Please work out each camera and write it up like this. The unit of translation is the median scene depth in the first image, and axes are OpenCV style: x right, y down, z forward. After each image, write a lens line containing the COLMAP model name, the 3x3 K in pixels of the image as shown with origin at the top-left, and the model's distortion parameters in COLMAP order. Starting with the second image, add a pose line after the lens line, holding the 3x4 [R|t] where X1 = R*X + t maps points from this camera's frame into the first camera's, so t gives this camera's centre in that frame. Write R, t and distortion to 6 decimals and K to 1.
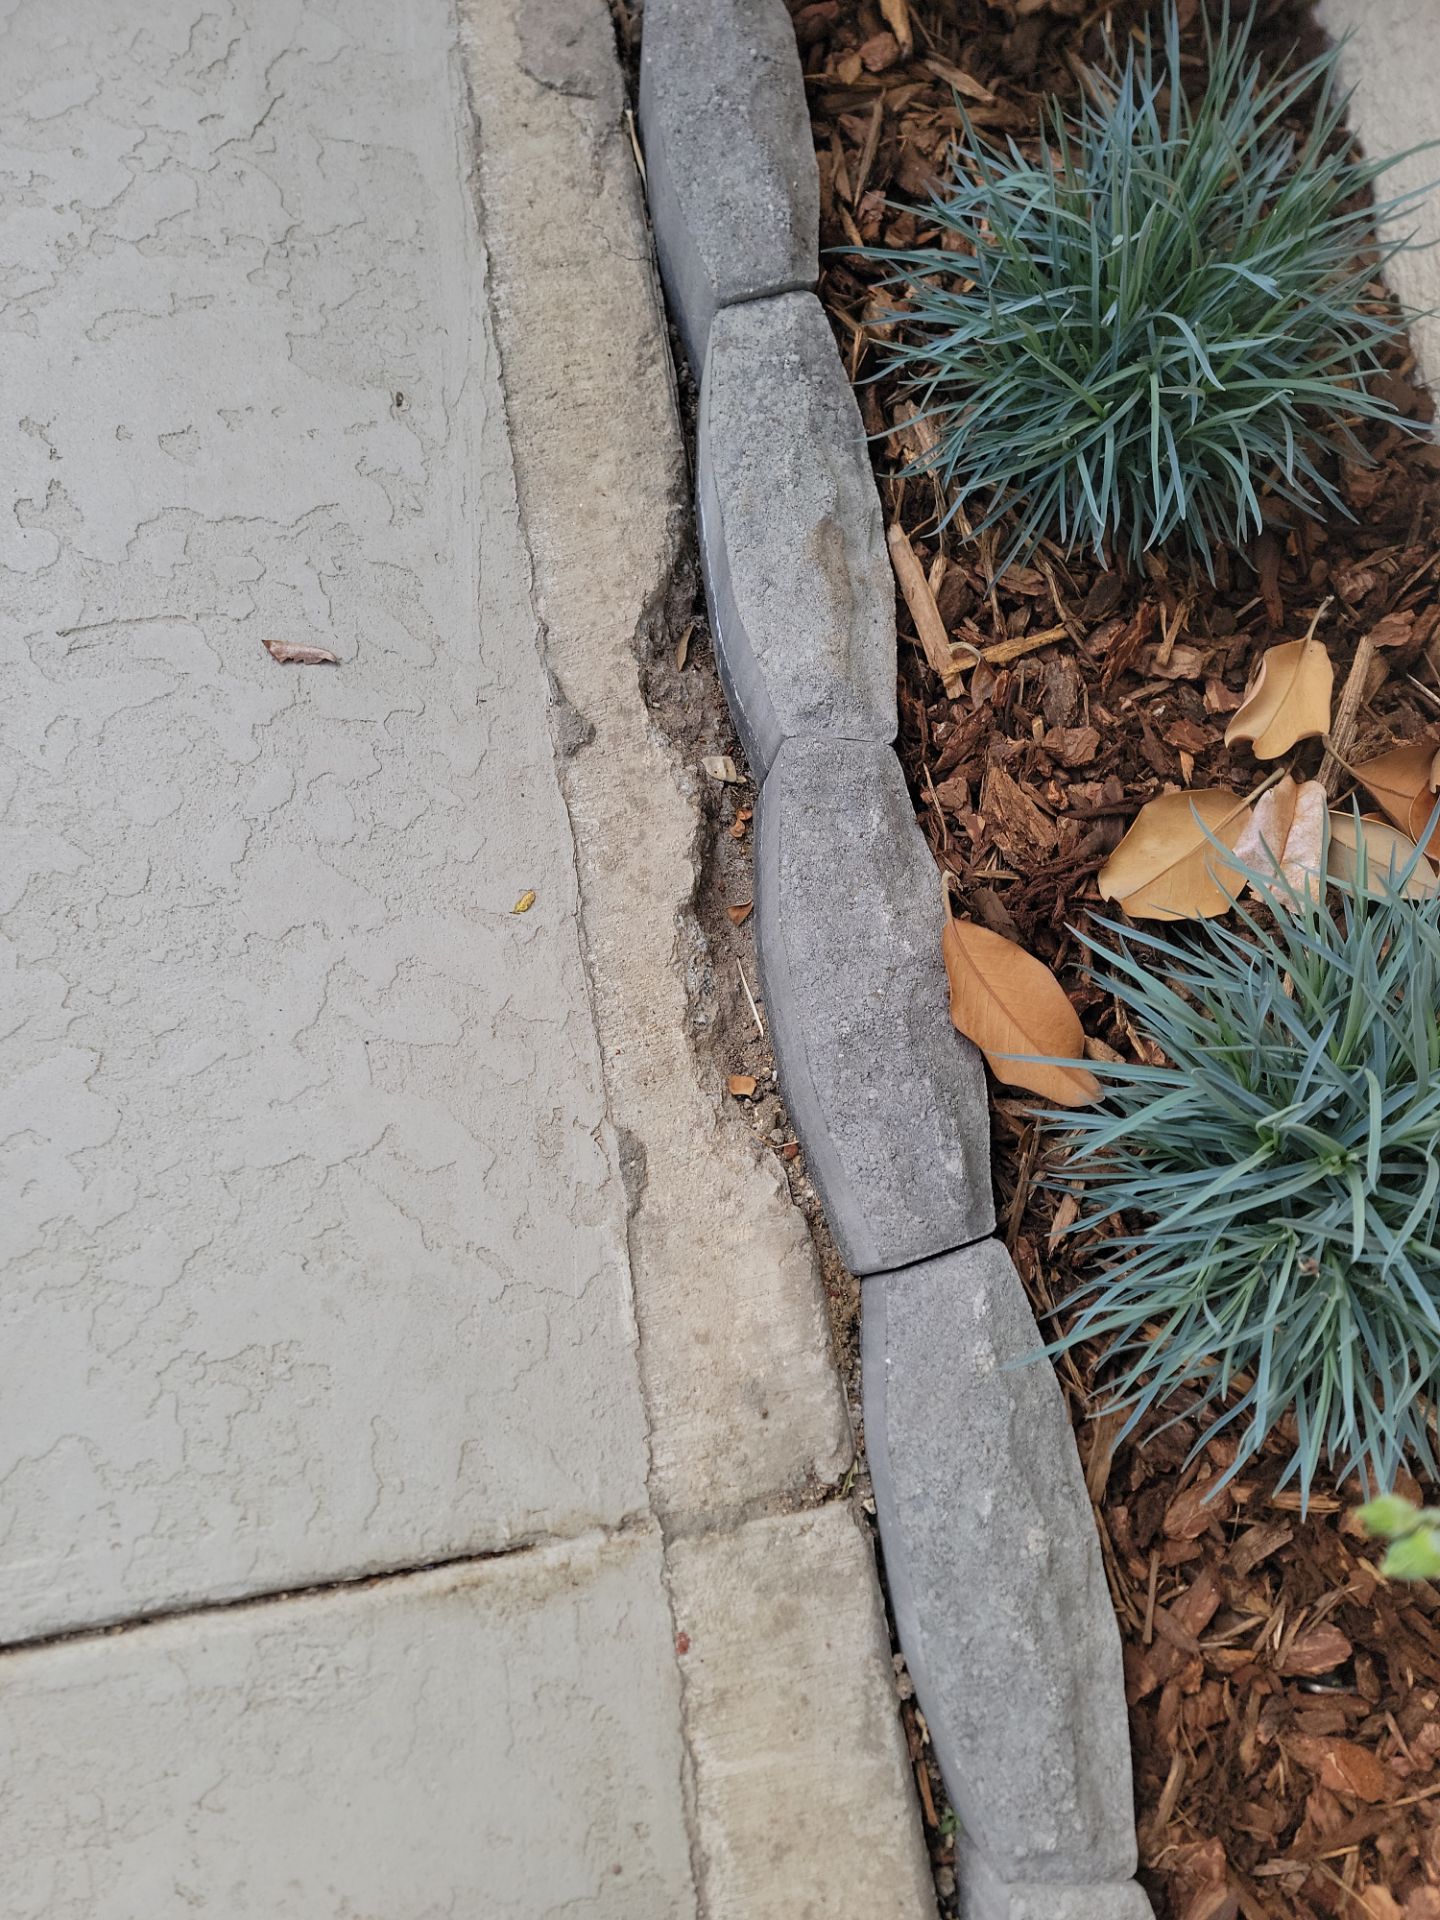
lens RADIAL K [[1363.4, 0, 720.0], [0, 1363.4, 960.0], [0, 0, 1]] dist [0.070778, -0.066718]
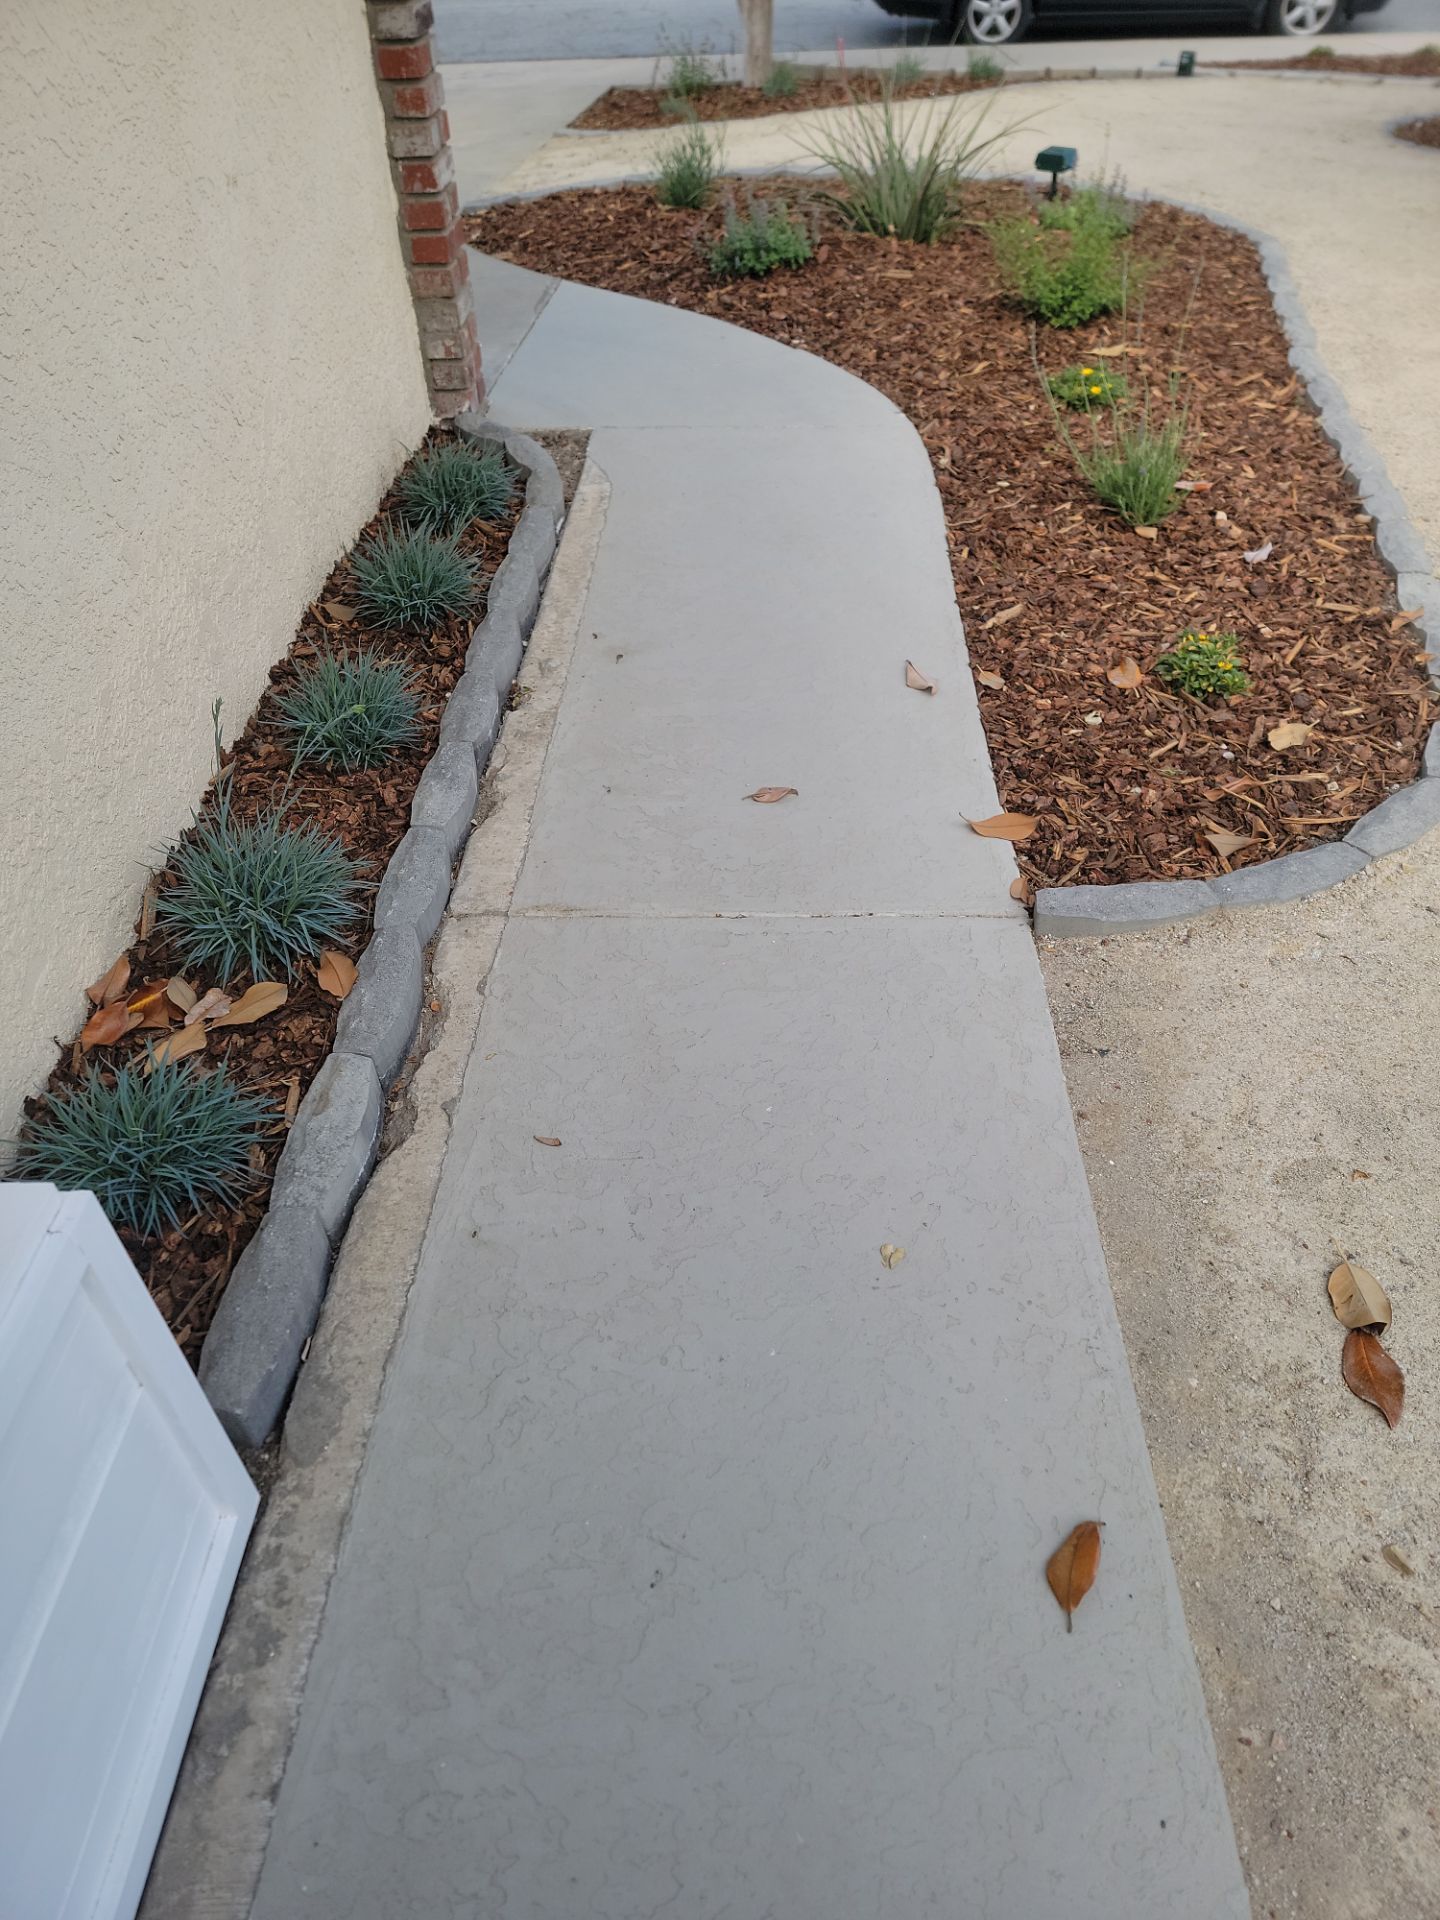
lens RADIAL K [[1363.4, 0, 720.0], [0, 1363.4, 960.0], [0, 0, 1]] dist [0.070778, -0.066718]
pose [[-0.979601, -0.163568, 0.116733, -0.859678], [0.177817, -0.434981, 0.882708, -2.222973], [-0.093606, 0.885459, 0.455193, -0.401804]]
